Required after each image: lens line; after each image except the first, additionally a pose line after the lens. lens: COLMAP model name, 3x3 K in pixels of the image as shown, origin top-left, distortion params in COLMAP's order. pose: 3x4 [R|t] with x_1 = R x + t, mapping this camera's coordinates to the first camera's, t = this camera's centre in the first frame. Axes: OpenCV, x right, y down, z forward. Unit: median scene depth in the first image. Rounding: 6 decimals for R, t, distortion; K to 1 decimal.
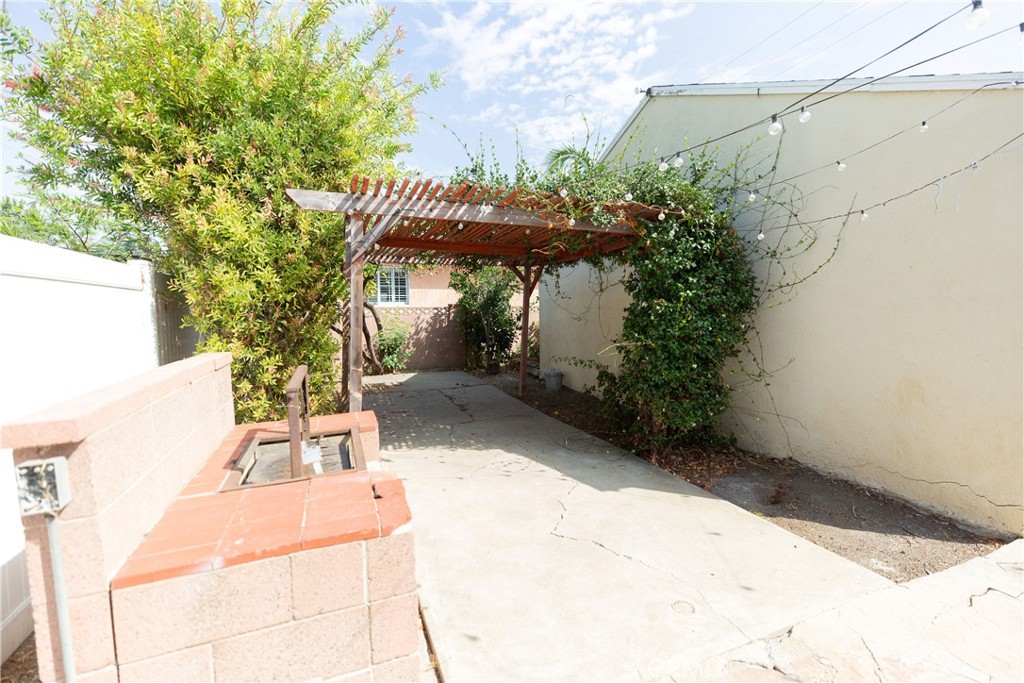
lens RADIAL K [[467.7, 0, 514.1], [0, 467.7, 331.4], [0, 0, 1]] dist [0.009593, -0.001641]
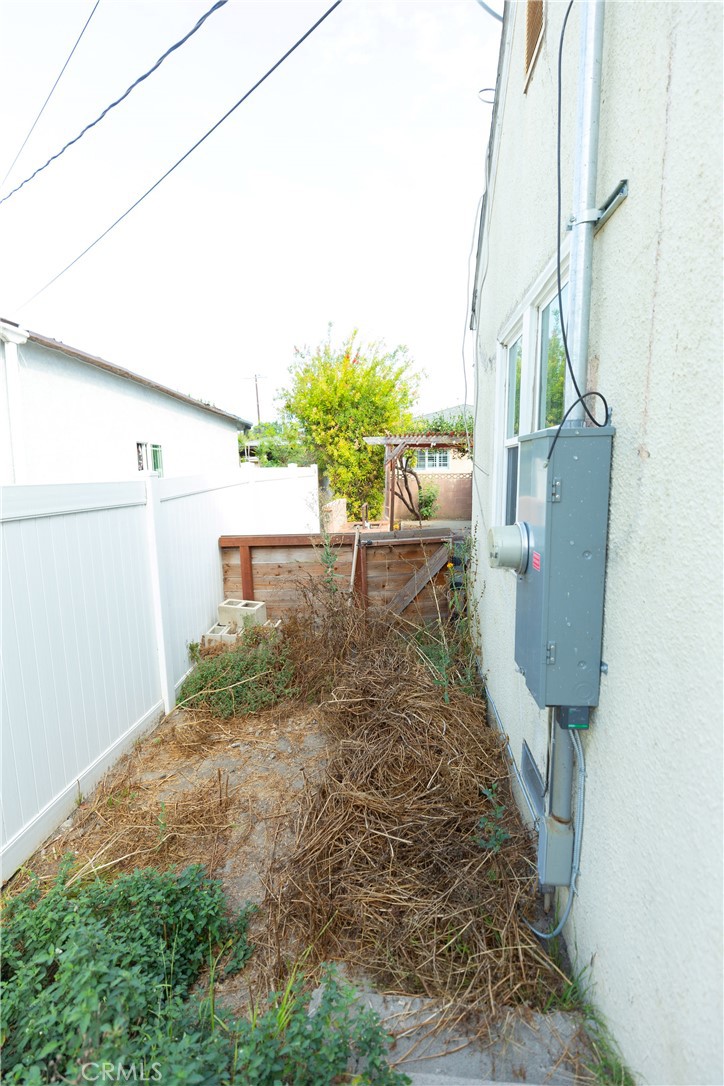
lens RADIAL K [[496.1, 0, 362.6], [0, 496.1, 546.3], [0, 0, 1]] dist [0.009593, -0.001641]
pose [[0.898503, 0.067554, -0.433738, 0.725216], [-0.017163, 0.992738, 0.119064, -0.027483], [0.438632, -0.099535, 0.893138, -1.475649]]
